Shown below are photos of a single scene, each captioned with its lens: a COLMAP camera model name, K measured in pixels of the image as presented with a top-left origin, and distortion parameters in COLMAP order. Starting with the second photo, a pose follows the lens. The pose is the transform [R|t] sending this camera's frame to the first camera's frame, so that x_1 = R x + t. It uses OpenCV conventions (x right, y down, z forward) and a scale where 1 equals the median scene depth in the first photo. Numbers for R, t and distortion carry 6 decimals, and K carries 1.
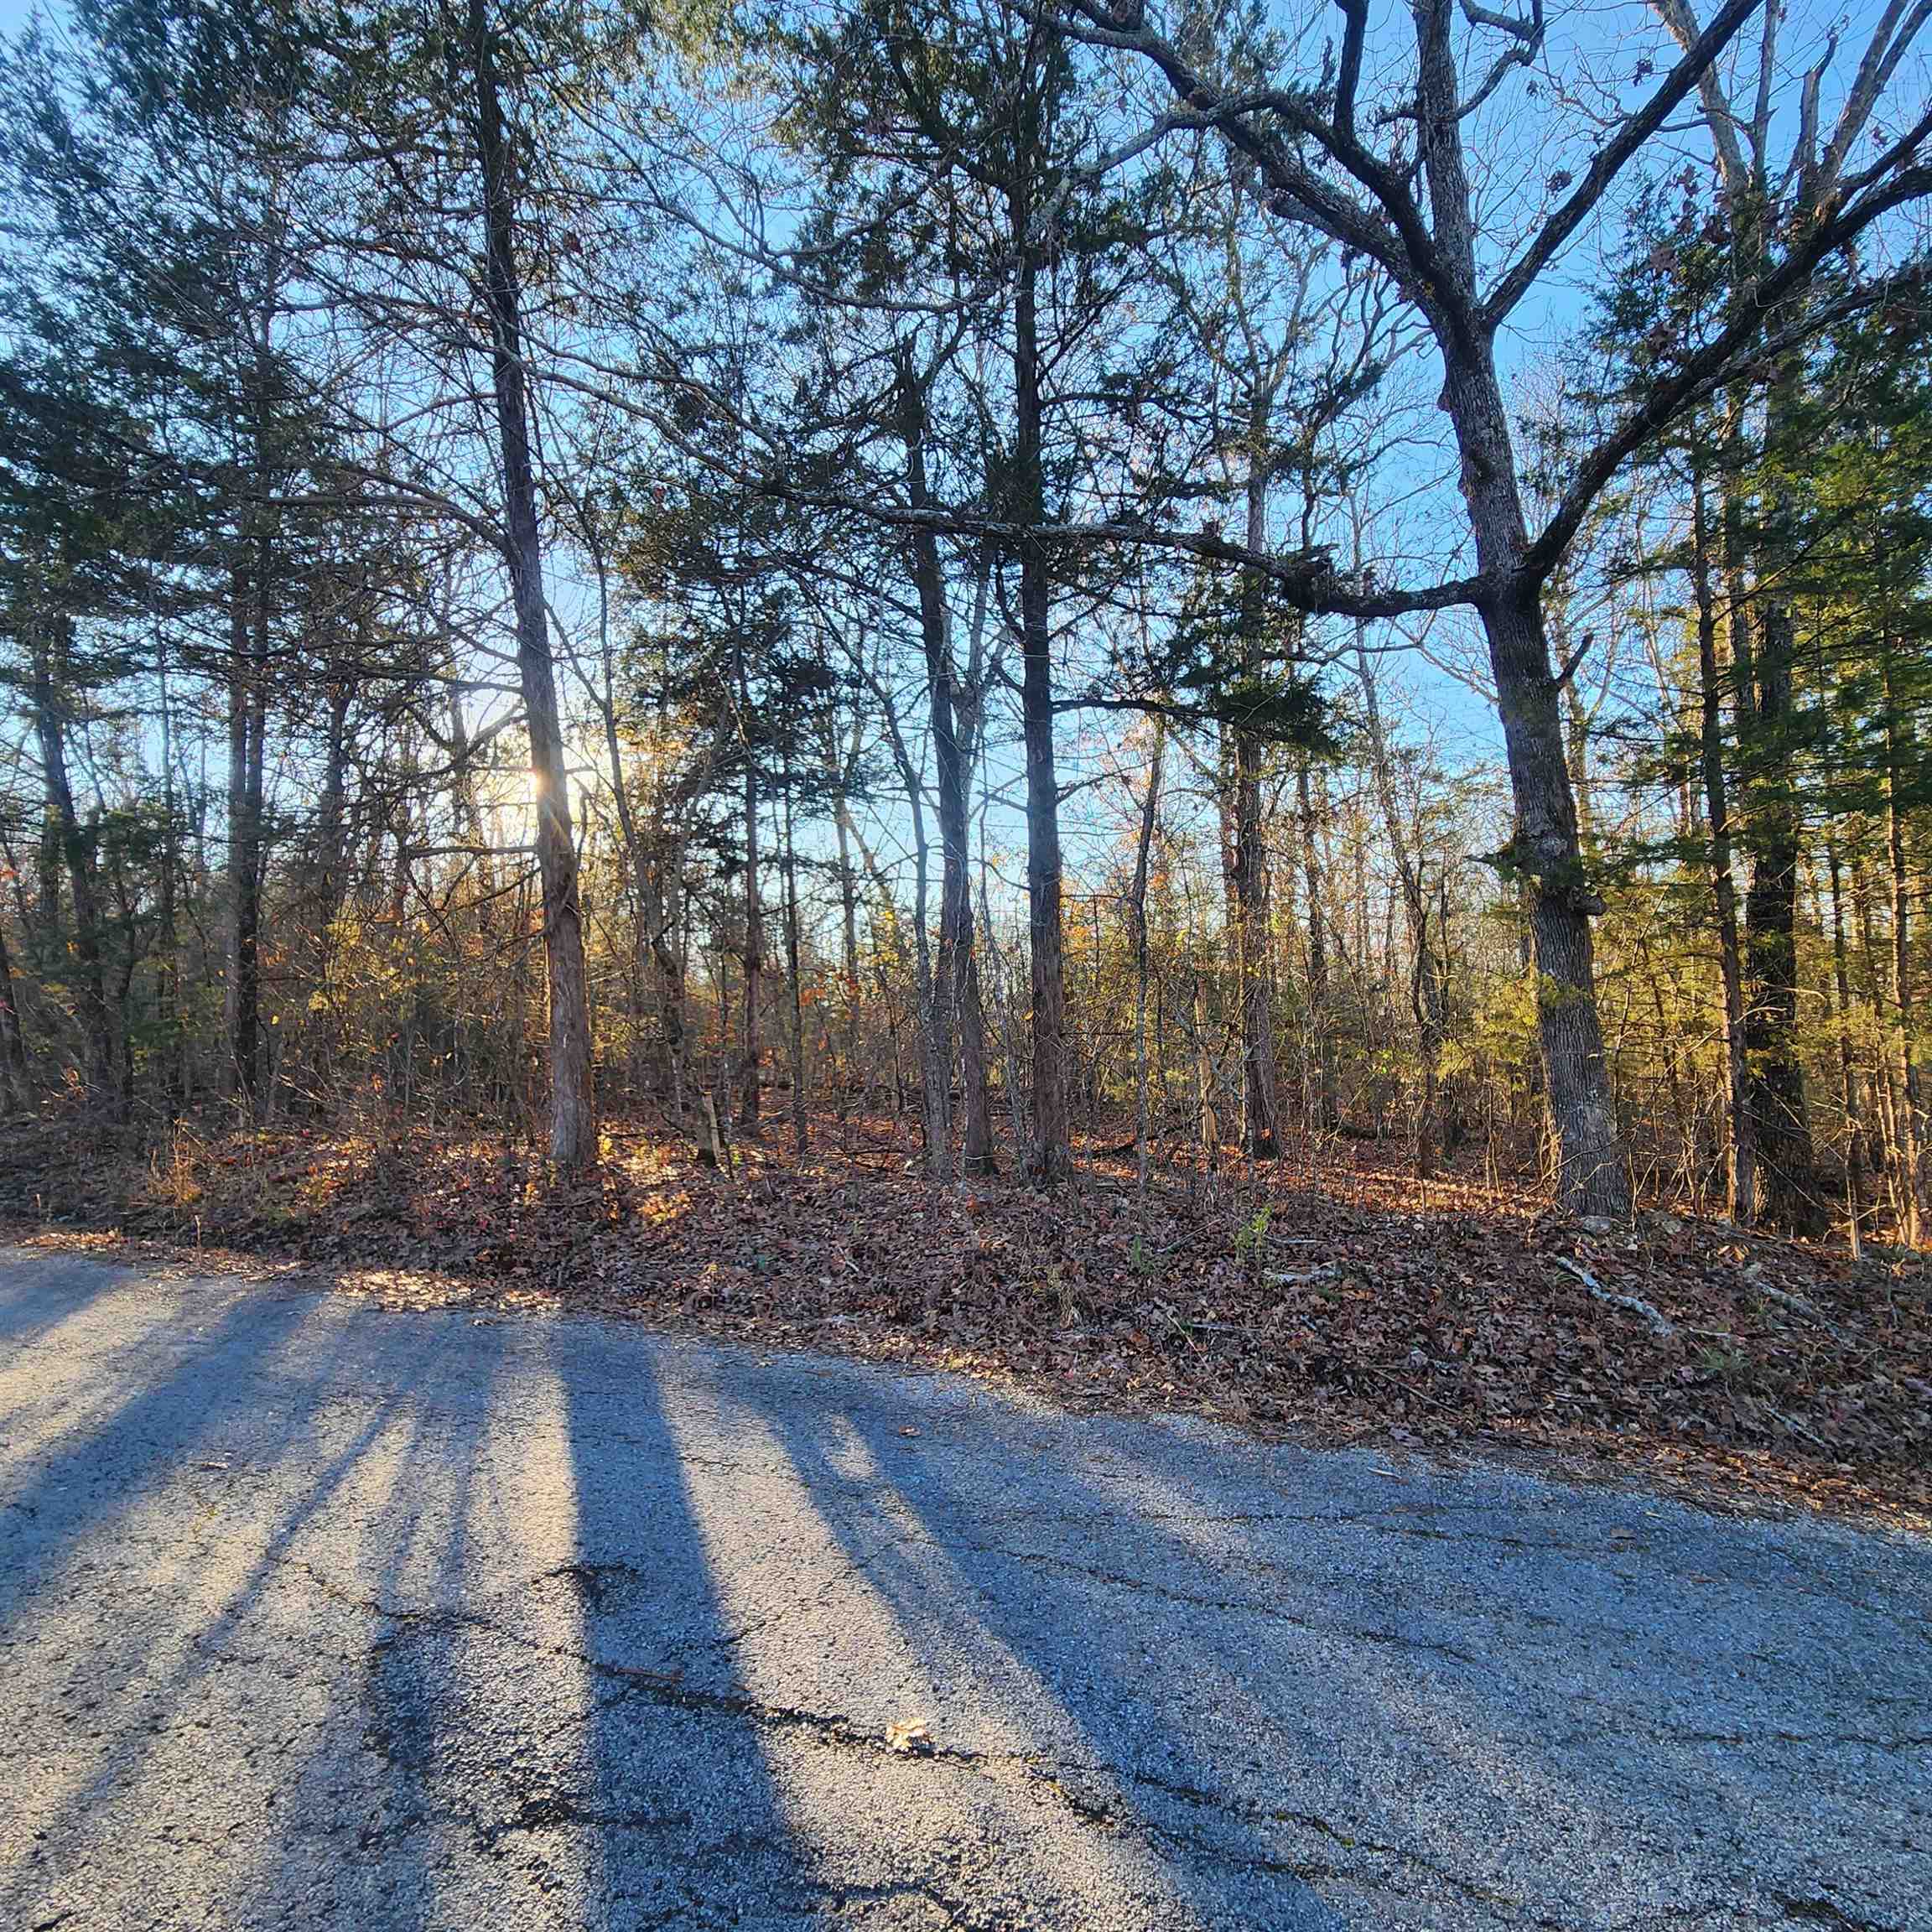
lens RADIAL K [[1058.9, 0, 947.3], [0, 1058.9, 965.0], [0, 0, 1]] dist [0.004765, -0.003353]
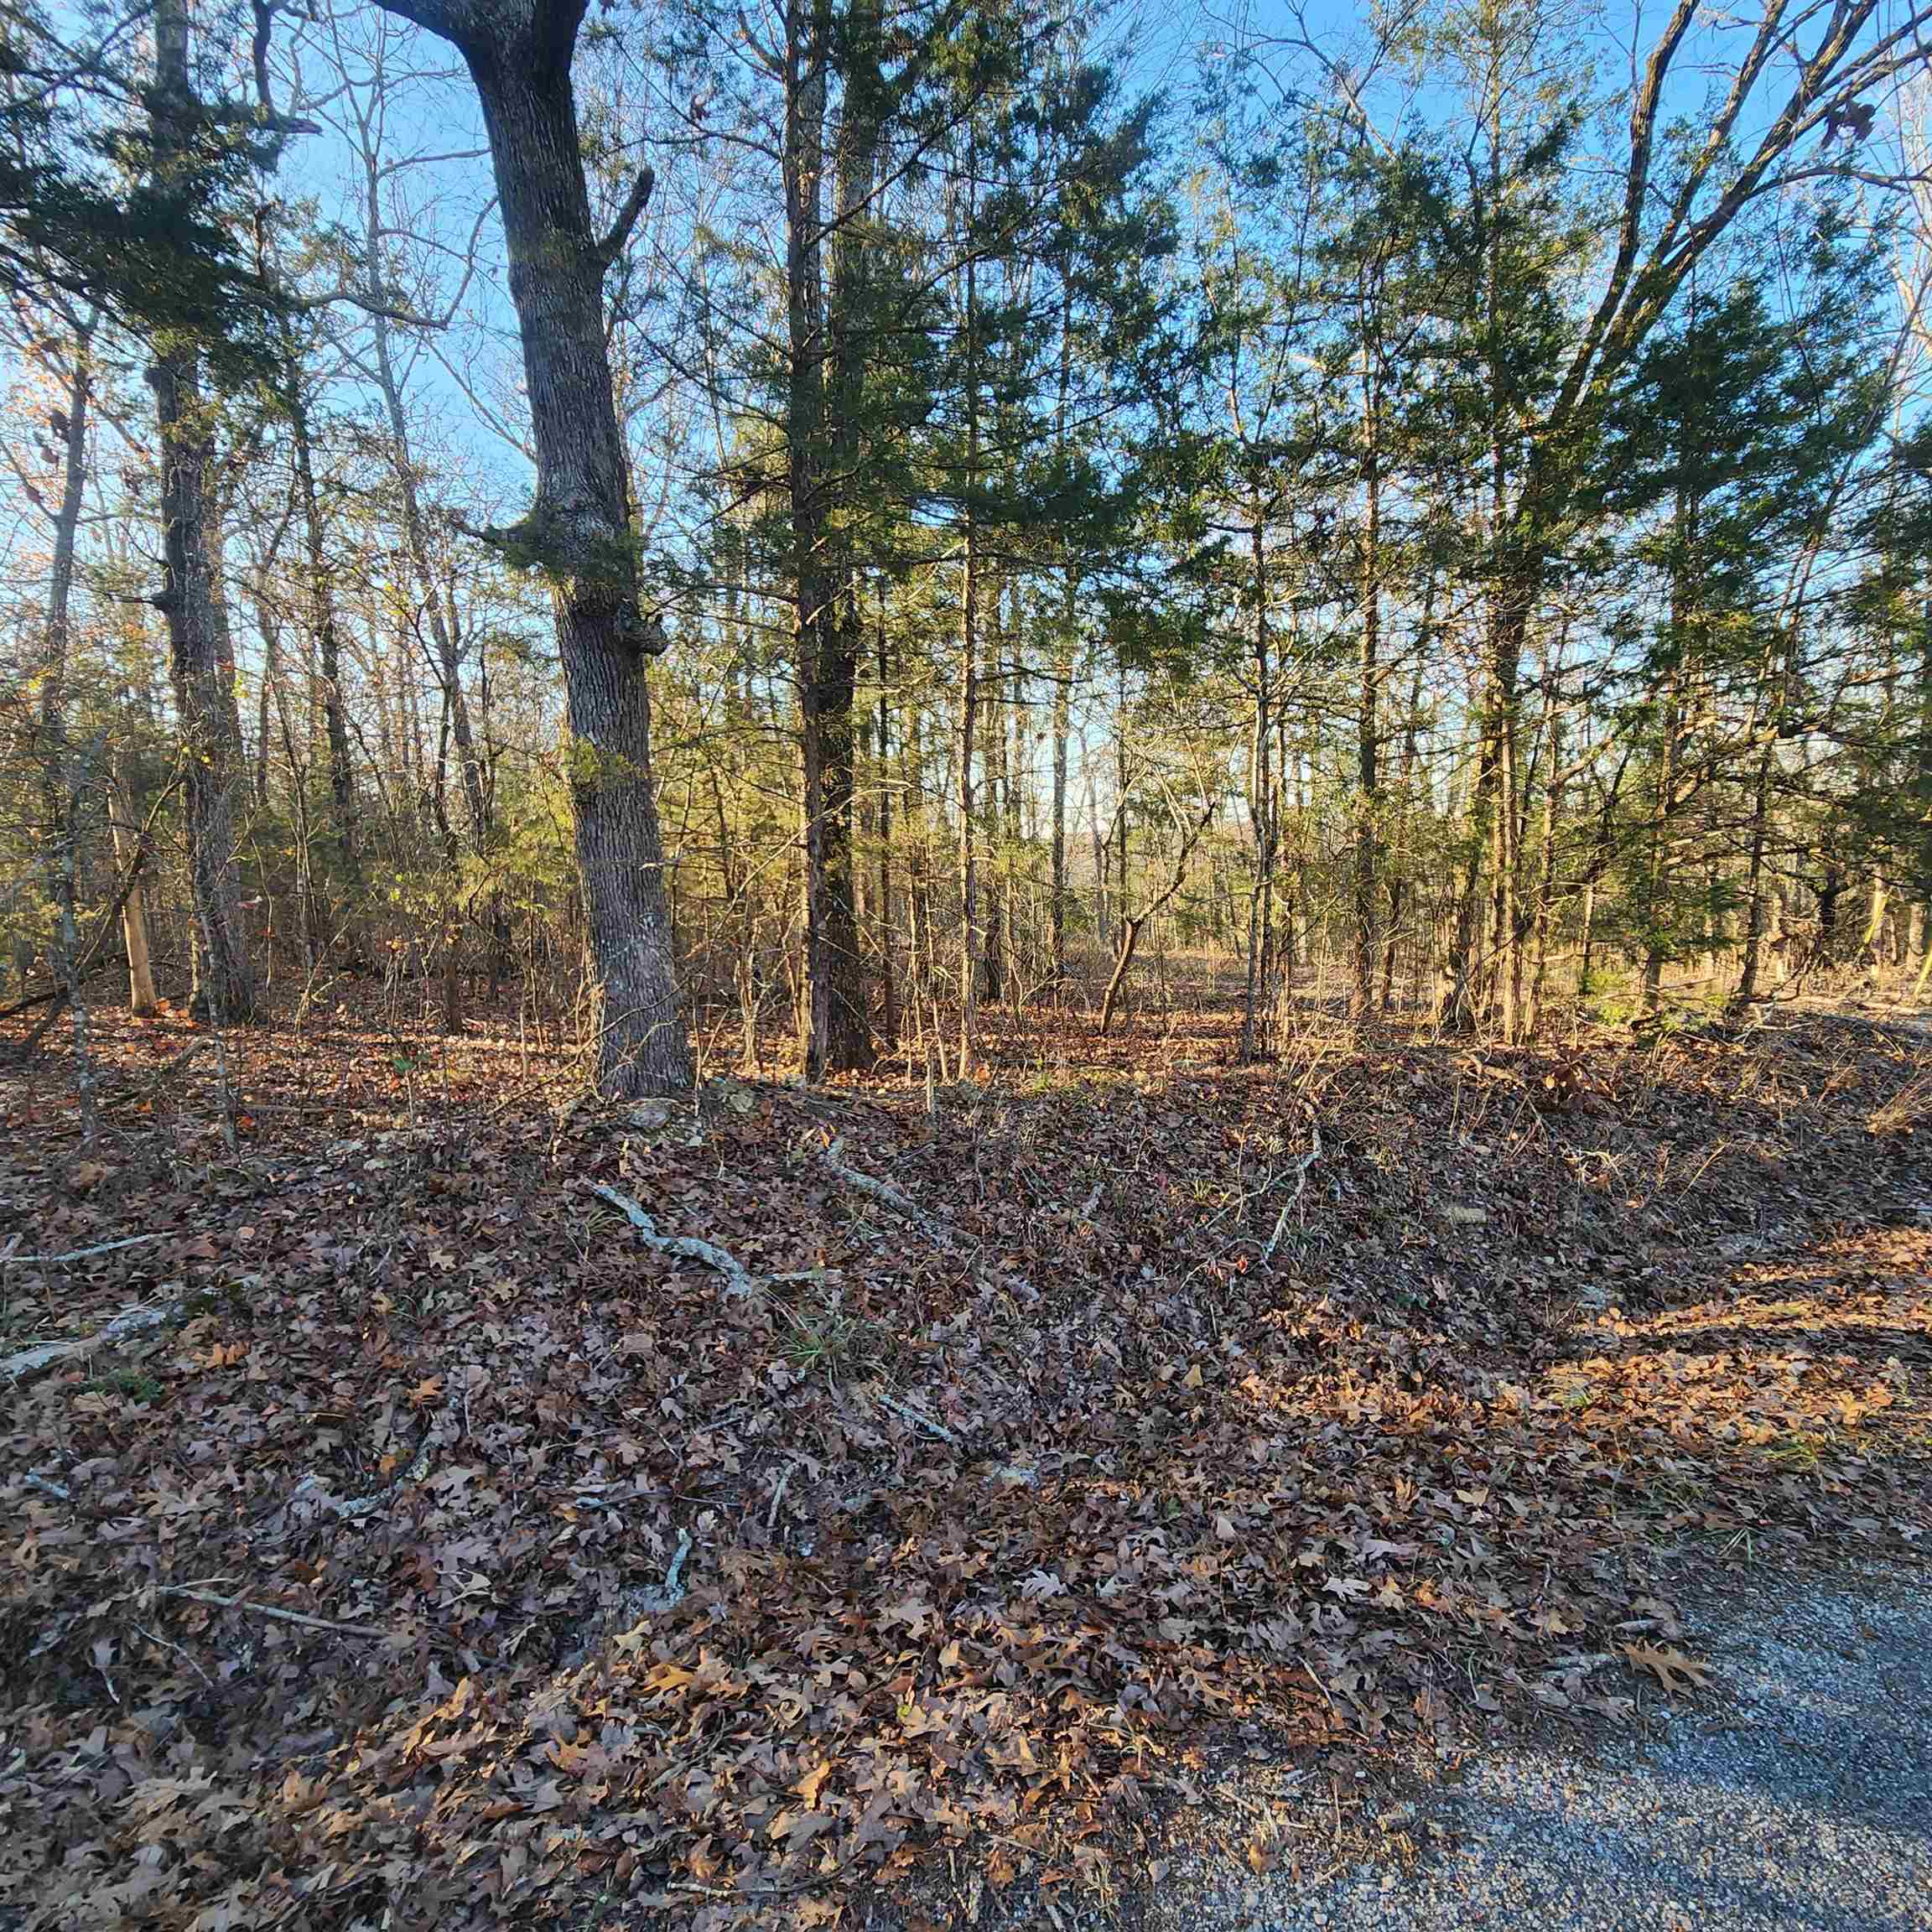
lens RADIAL K [[1058.9, 0, 954.5], [0, 1058.9, 963.9], [0, 0, 1]] dist [0.004765, -0.003353]
pose [[0.677262, -0.068898, 0.732508, 0.234209], [-0.049803, 0.989029, 0.139073, 0.042141], [-0.734054, -0.130670, 0.666401, 0.384344]]
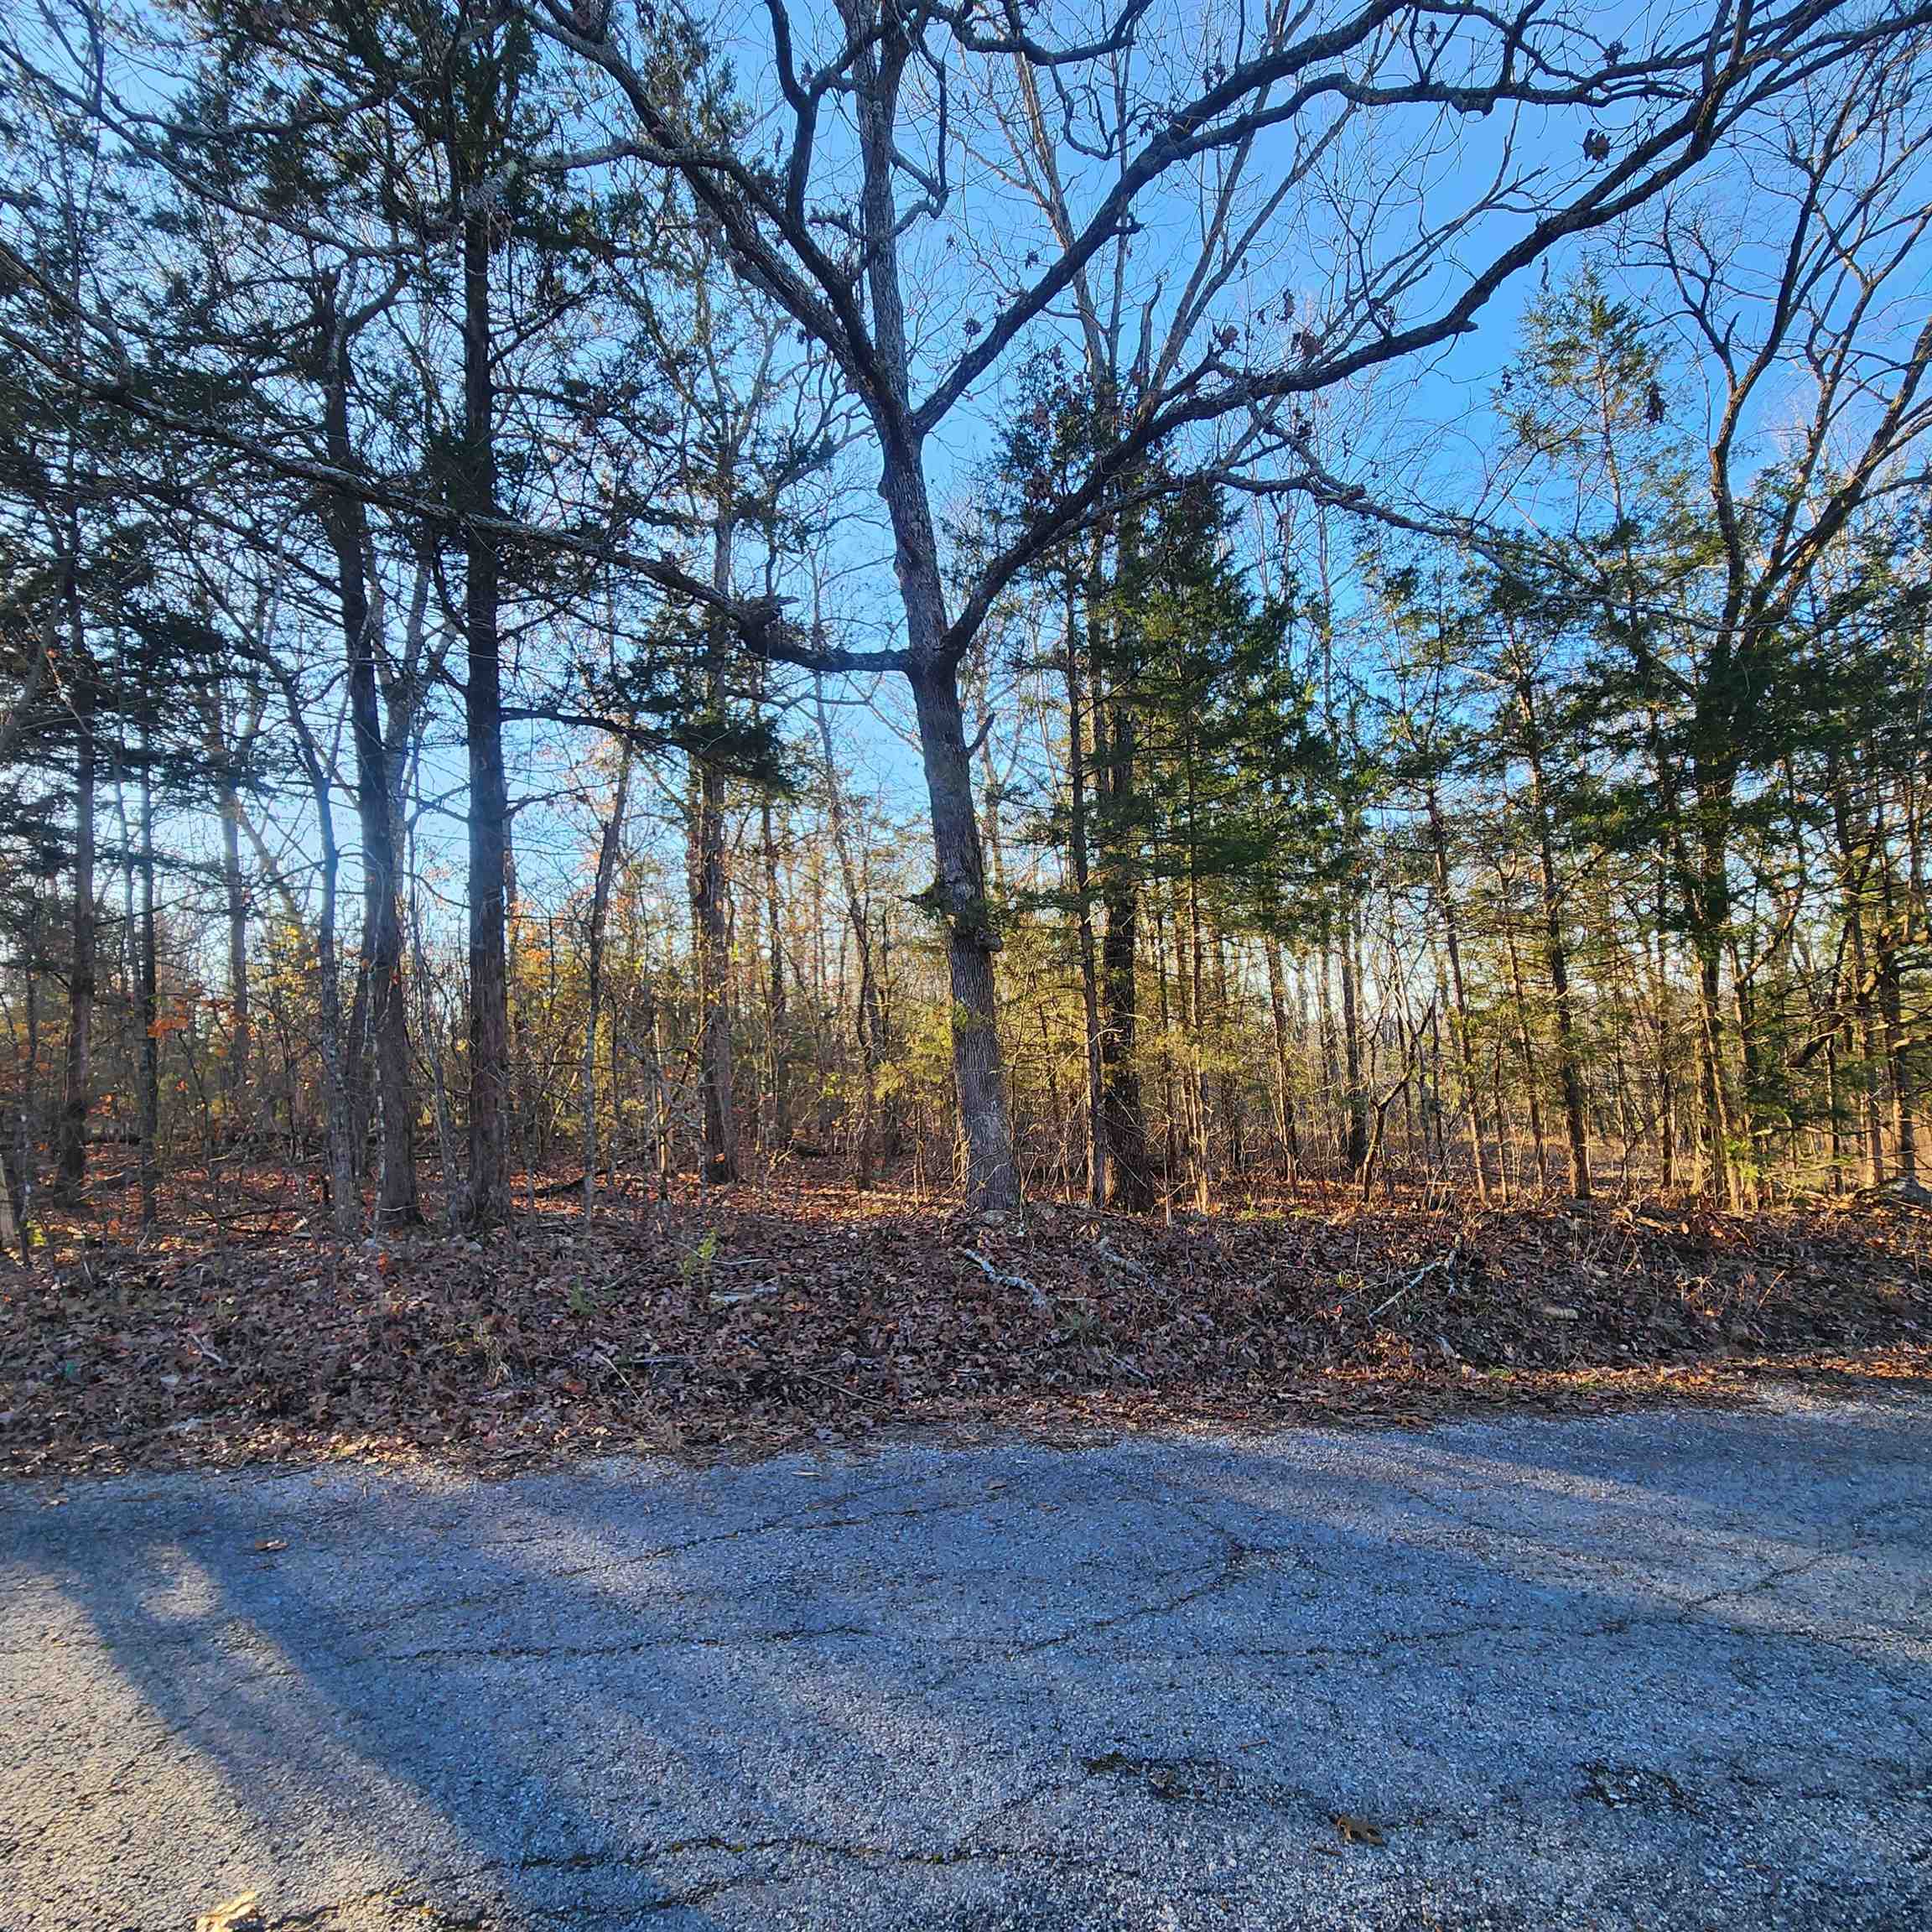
lens RADIAL K [[1058.9, 0, 961.3], [0, 1058.9, 959.8], [0, 0, 1]] dist [0.004765, -0.003353]
pose [[0.875290, 0.022464, 0.483076, 0.012639], [-0.007459, 0.999429, -0.032961, 0.000929], [-0.483541, 0.025247, 0.874958, -0.004153]]
